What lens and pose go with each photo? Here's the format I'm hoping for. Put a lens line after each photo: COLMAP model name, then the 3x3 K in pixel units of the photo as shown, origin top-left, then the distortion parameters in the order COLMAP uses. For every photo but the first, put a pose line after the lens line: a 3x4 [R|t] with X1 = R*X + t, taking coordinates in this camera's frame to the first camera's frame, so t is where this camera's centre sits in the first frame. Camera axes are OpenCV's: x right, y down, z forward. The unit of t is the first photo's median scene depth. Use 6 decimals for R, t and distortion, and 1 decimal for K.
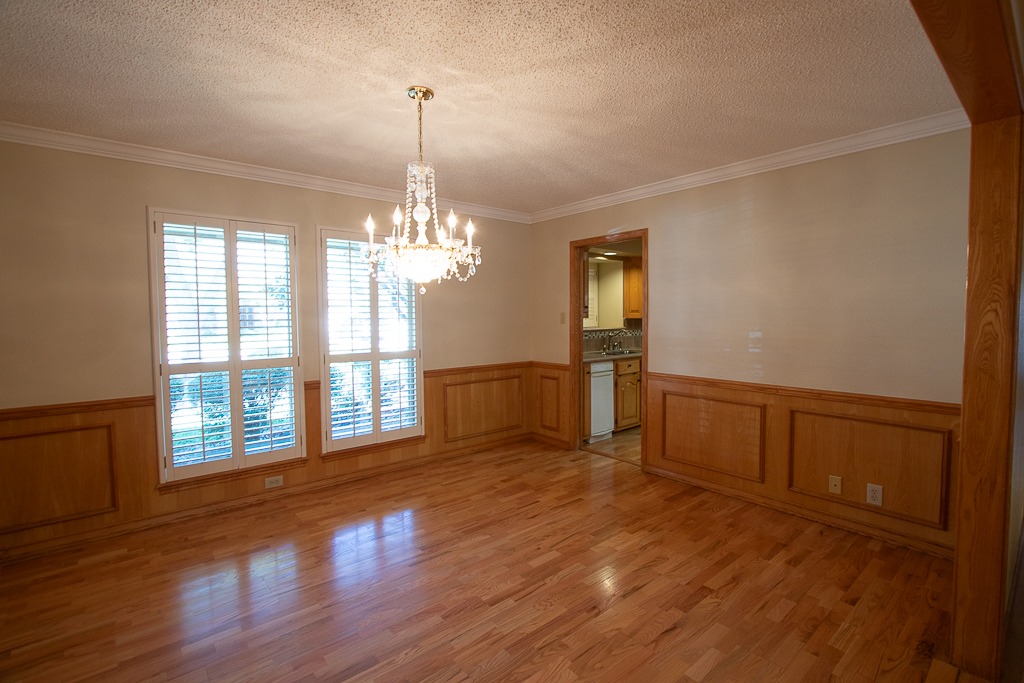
lens RADIAL K [[473.0, 0, 530.8], [0, 473.0, 338.0], [0, 0, 1]] dist [-0.015048, 0.001518]
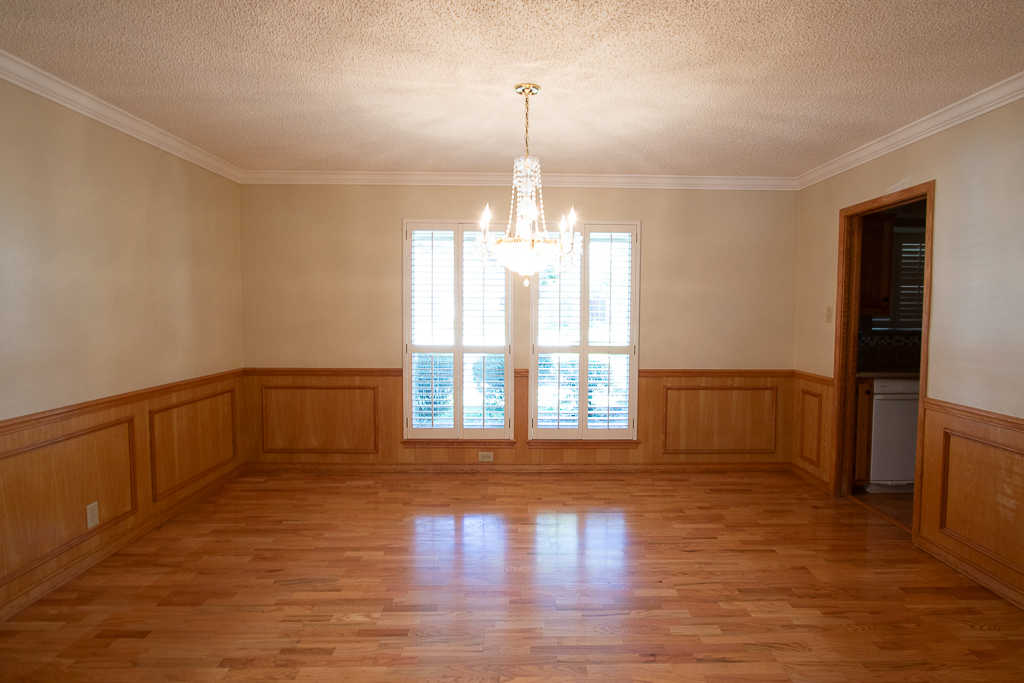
lens RADIAL K [[560.4, 0, 531.8], [0, 560.4, 339.3], [0, 0, 1]] dist [-0.019795, 0.003003]
pose [[0.766763, 0.048100, -0.640125, 0.351273], [-0.042814, 0.998800, 0.023768, -0.005388], [0.640501, 0.009182, 0.767903, 0.051789]]
